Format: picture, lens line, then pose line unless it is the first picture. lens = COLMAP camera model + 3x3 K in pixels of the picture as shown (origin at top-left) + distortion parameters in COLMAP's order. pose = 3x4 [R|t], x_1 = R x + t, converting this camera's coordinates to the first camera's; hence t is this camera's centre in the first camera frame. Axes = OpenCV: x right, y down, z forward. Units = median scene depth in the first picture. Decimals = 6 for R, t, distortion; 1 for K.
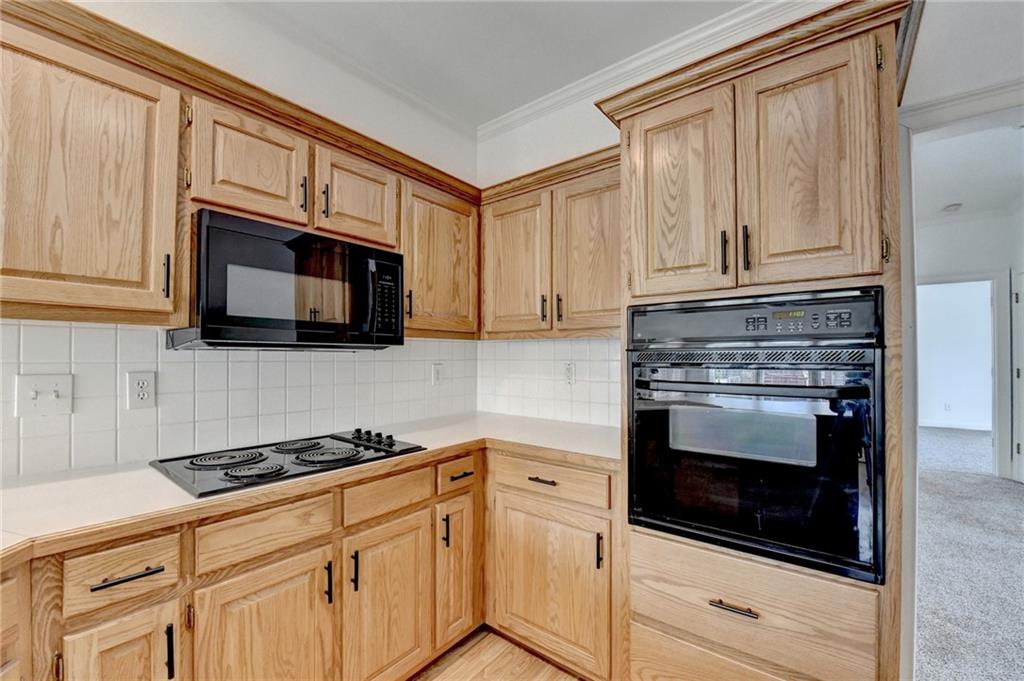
lens RADIAL K [[418.1, 0, 491.7], [0, 418.1, 366.2], [0, 0, 1]] dist [-0.017233, -0.000432]
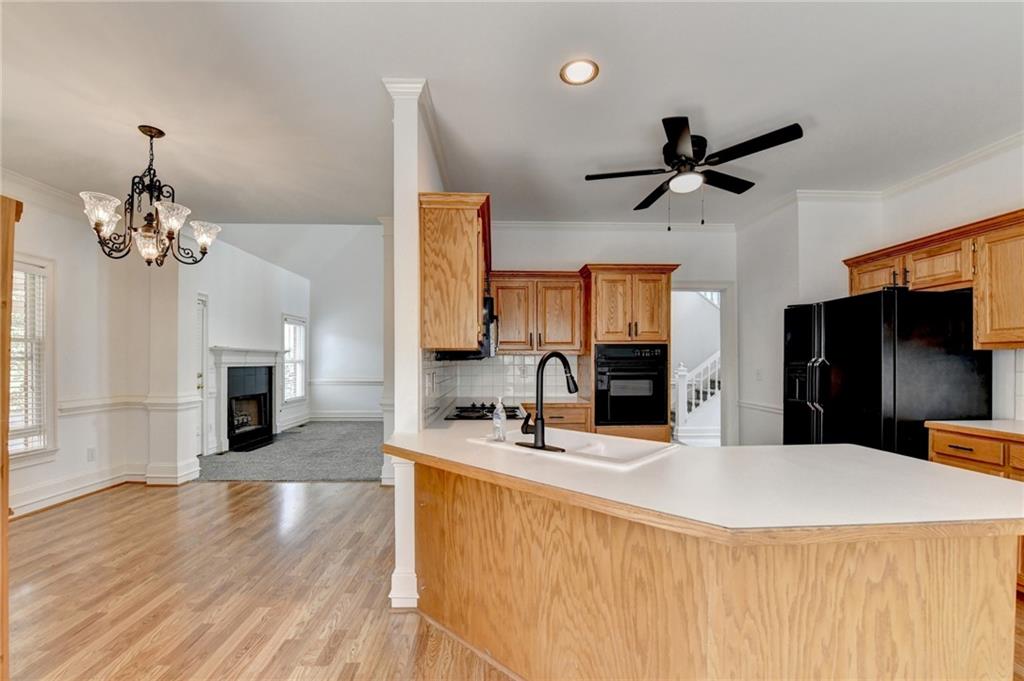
lens RADIAL K [[418.1, 0, 491.7], [0, 418.1, 366.2], [0, 0, 1]] dist [-0.017233, -0.000432]
pose [[0.767199, -0.003341, 0.641401, -1.545554], [0.012744, 0.999868, -0.010035, 0.005753], [-0.641283, 0.015873, 0.767140, -0.483843]]
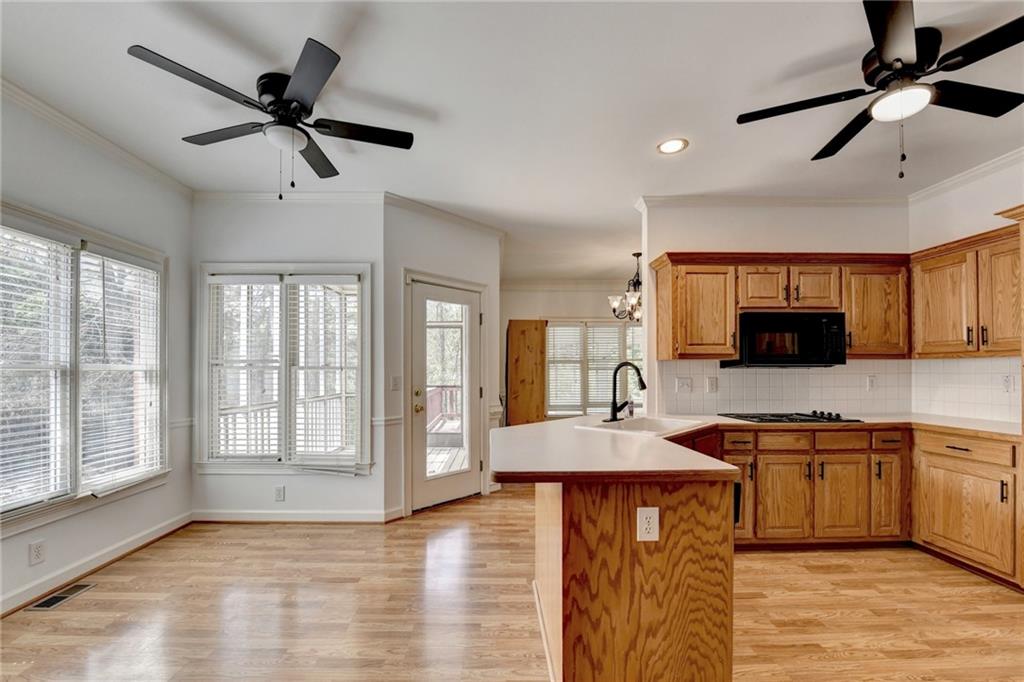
lens RADIAL K [[418.1, 0, 491.7], [0, 418.1, 366.7], [0, 0, 1]] dist [-0.017233, -0.000432]
pose [[0.639380, -0.013747, -0.768768, 0.176111], [-0.014362, 0.999452, -0.029817, 0.032997], [0.768757, 0.030106, 0.638832, -1.299483]]
